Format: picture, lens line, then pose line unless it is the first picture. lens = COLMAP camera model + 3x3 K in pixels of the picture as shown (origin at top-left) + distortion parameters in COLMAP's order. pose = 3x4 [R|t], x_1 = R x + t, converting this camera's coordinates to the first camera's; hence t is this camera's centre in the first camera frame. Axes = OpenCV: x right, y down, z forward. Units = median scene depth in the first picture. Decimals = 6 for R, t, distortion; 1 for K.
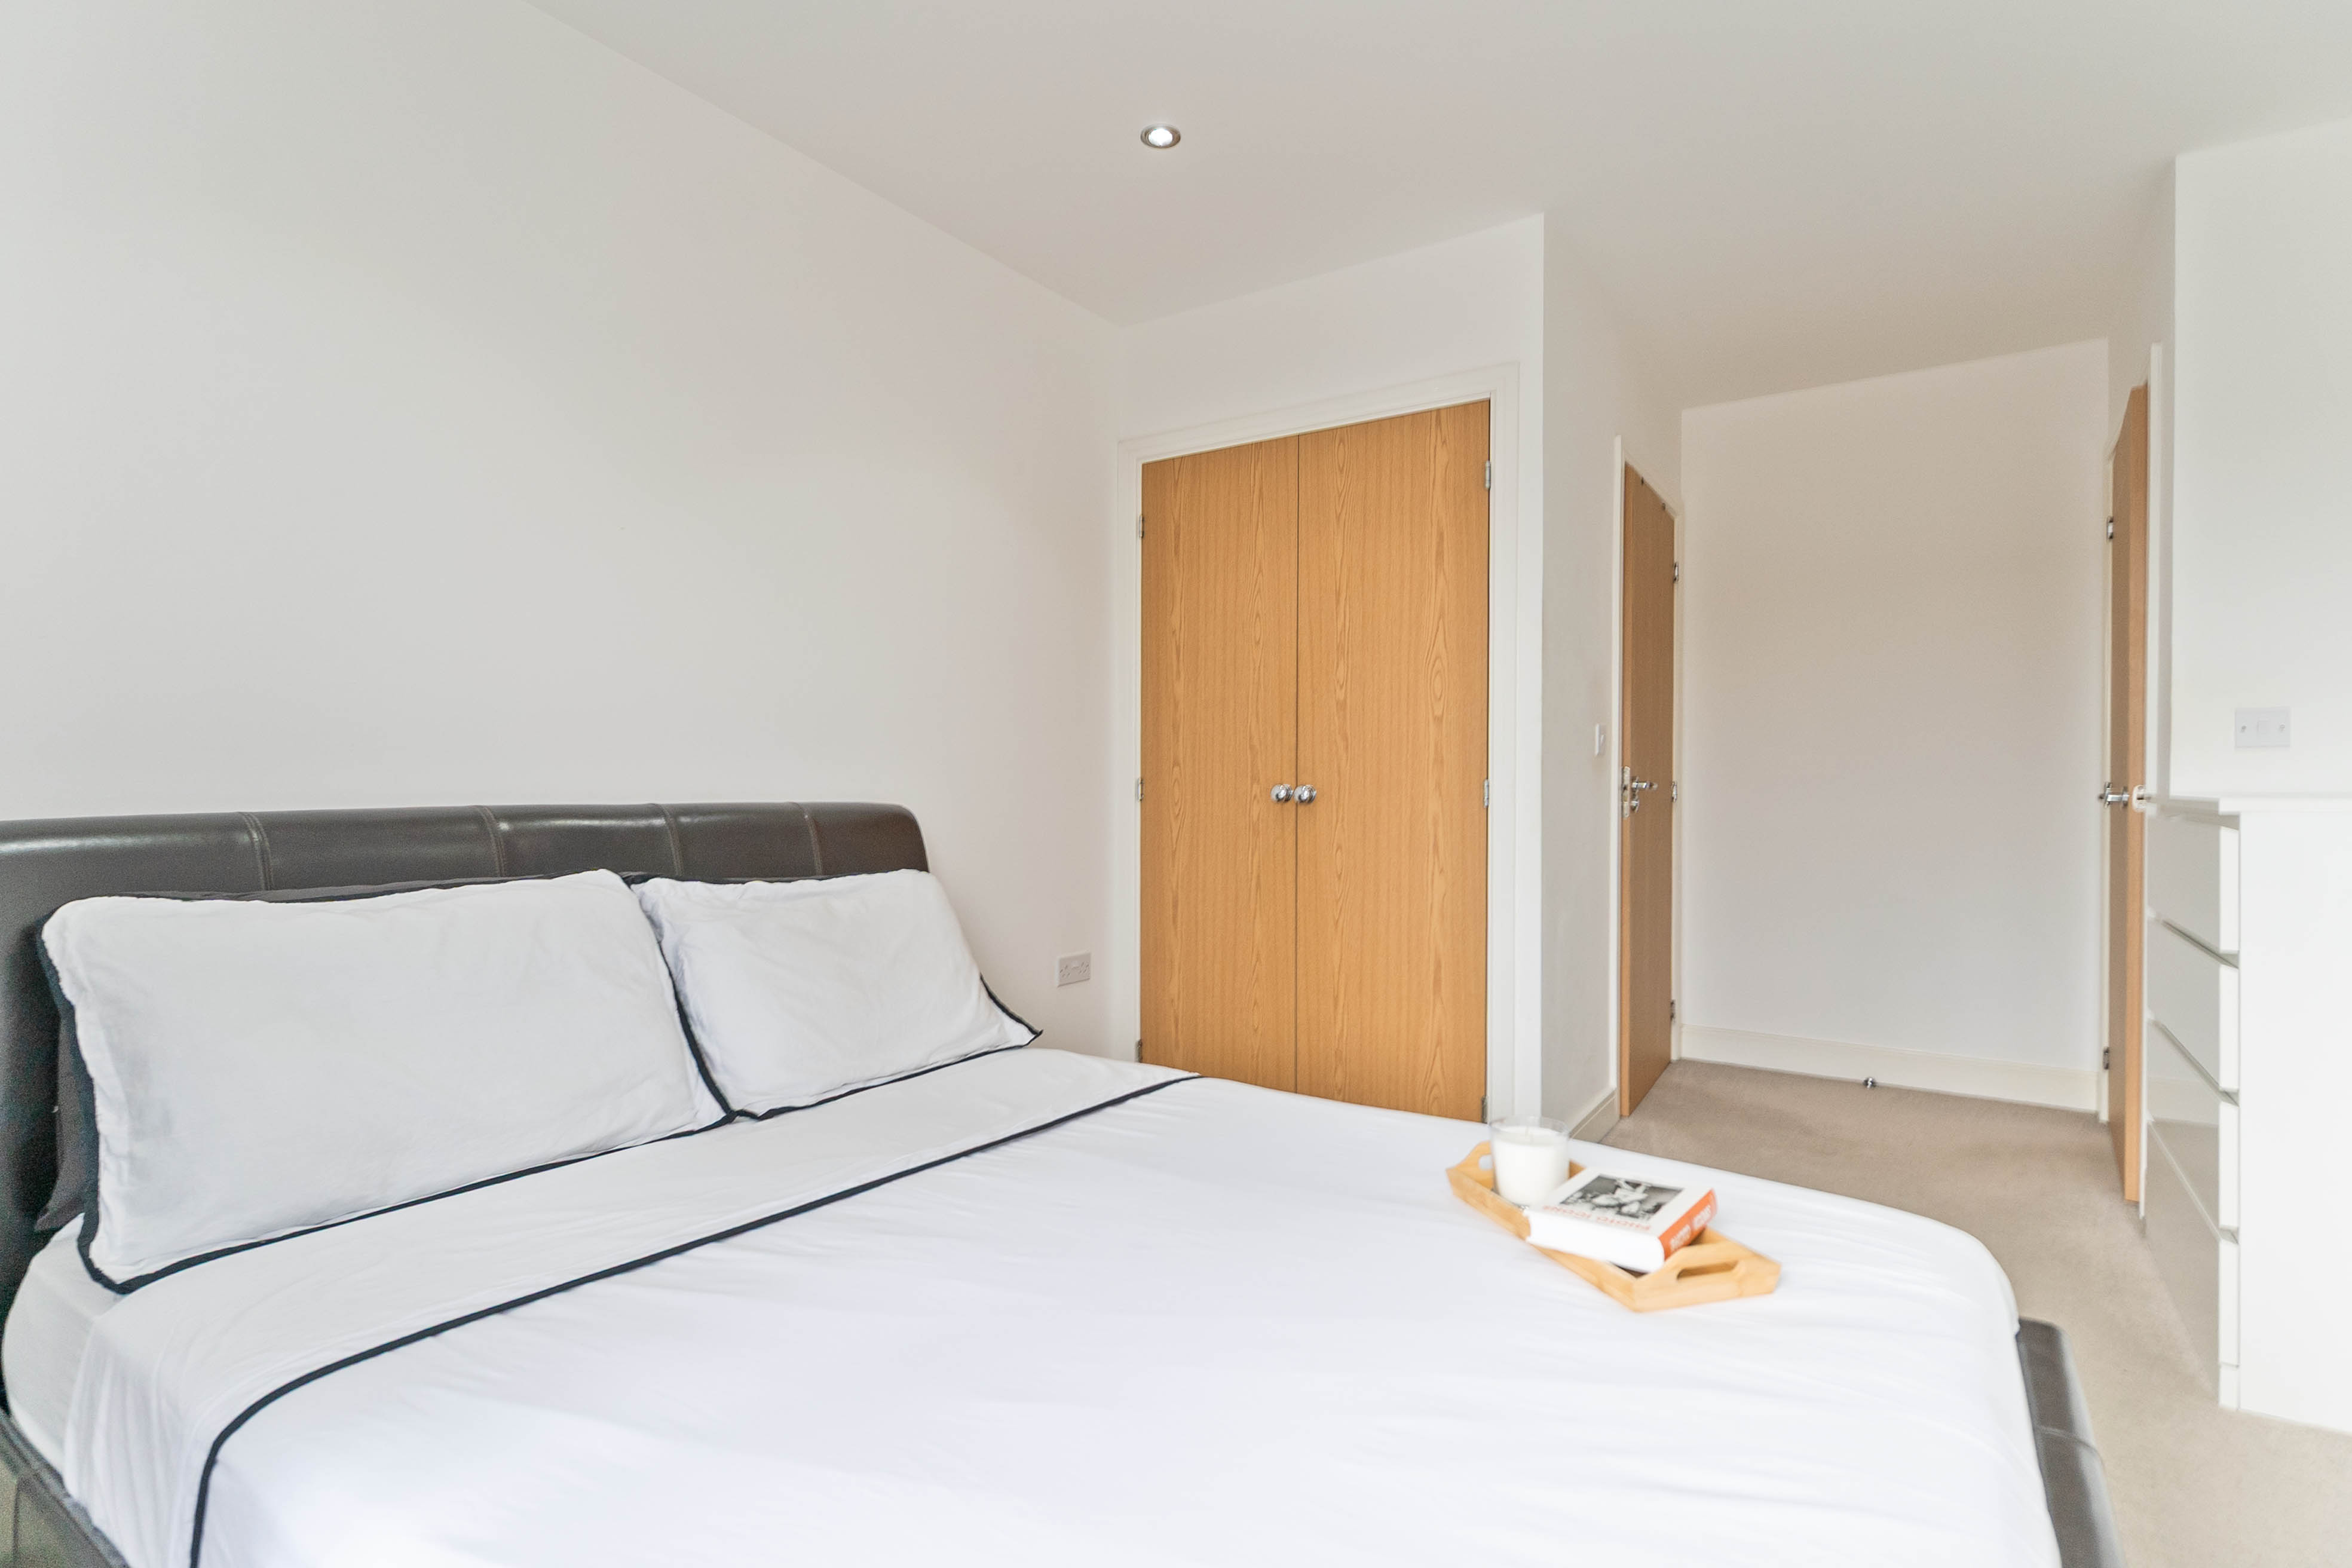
lens RADIAL K [[1140.0, 0, 1176.0], [0, 1140.0, 784.0], [0, 0, 1]] dist [0.014277, -0.000366]
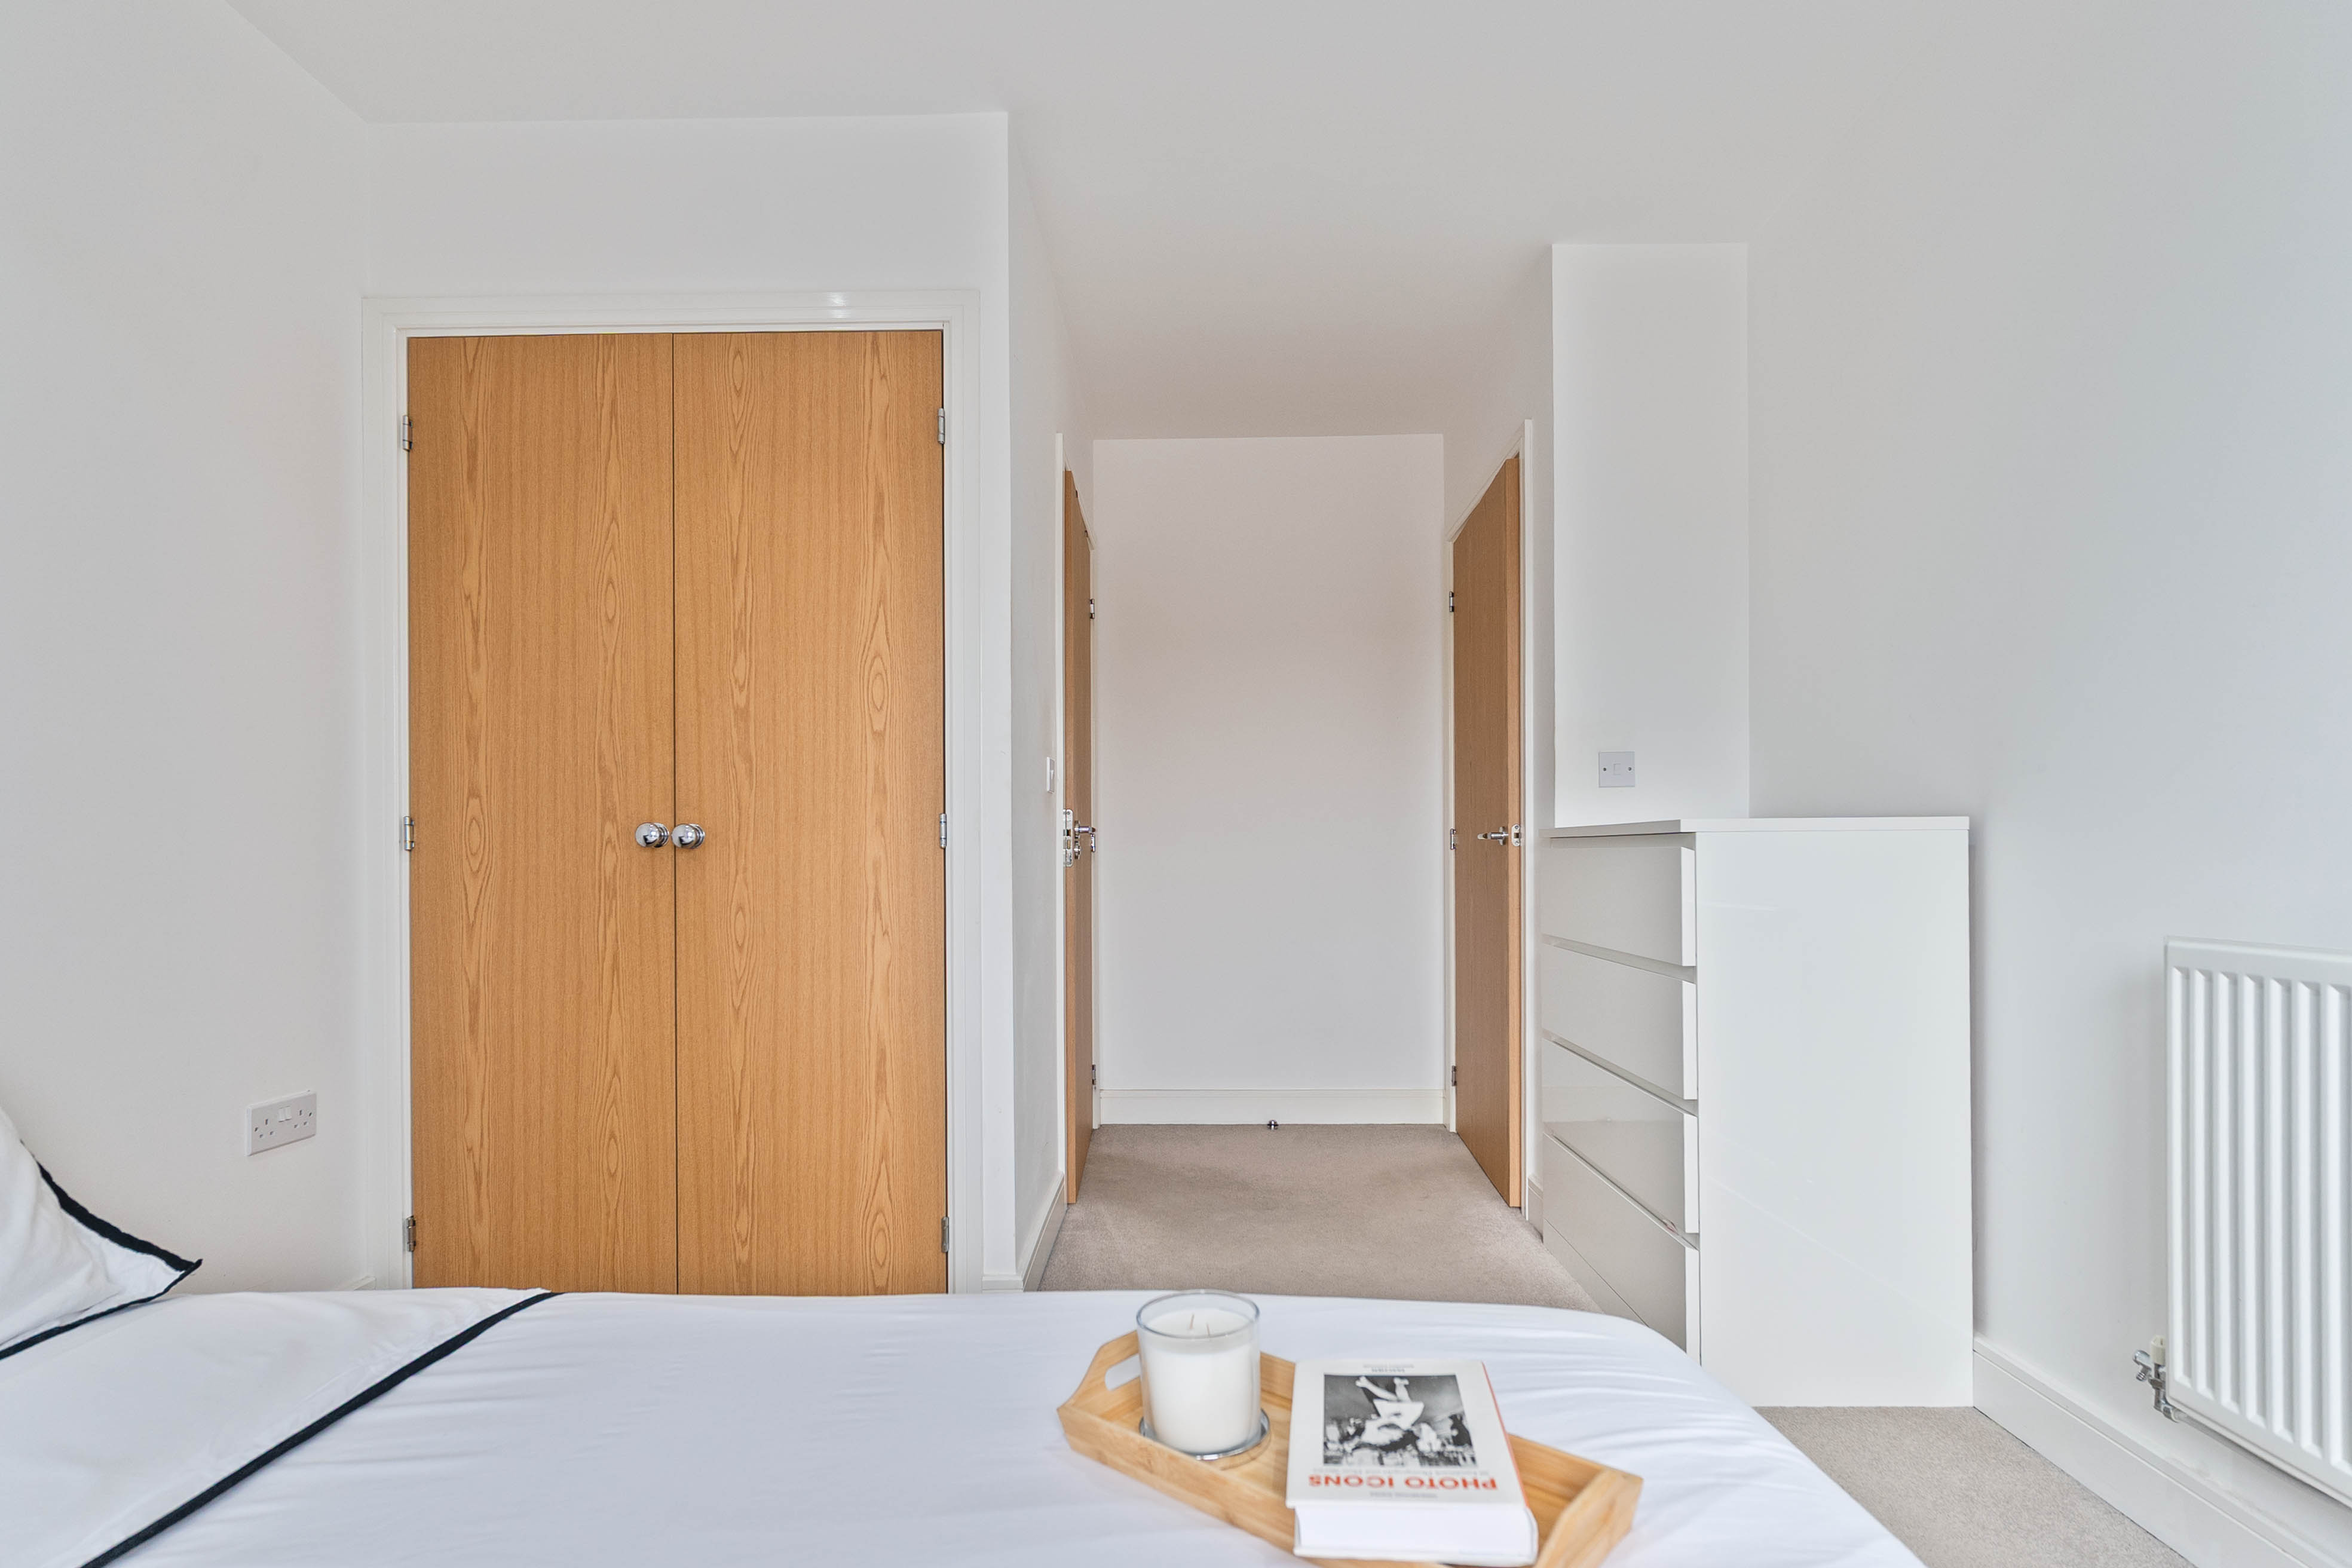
lens RADIAL K [[1120.2, 0, 1169.8], [0, 1120.2, 848.6], [0, 0, 1]] dist [0.001343, -0.000076]
pose [[0.841750, -0.008021, 0.539808, -0.011975], [0.011306, 0.999932, -0.002773, 0.021719], [-0.539750, 0.008437, 0.841783, 0.237580]]
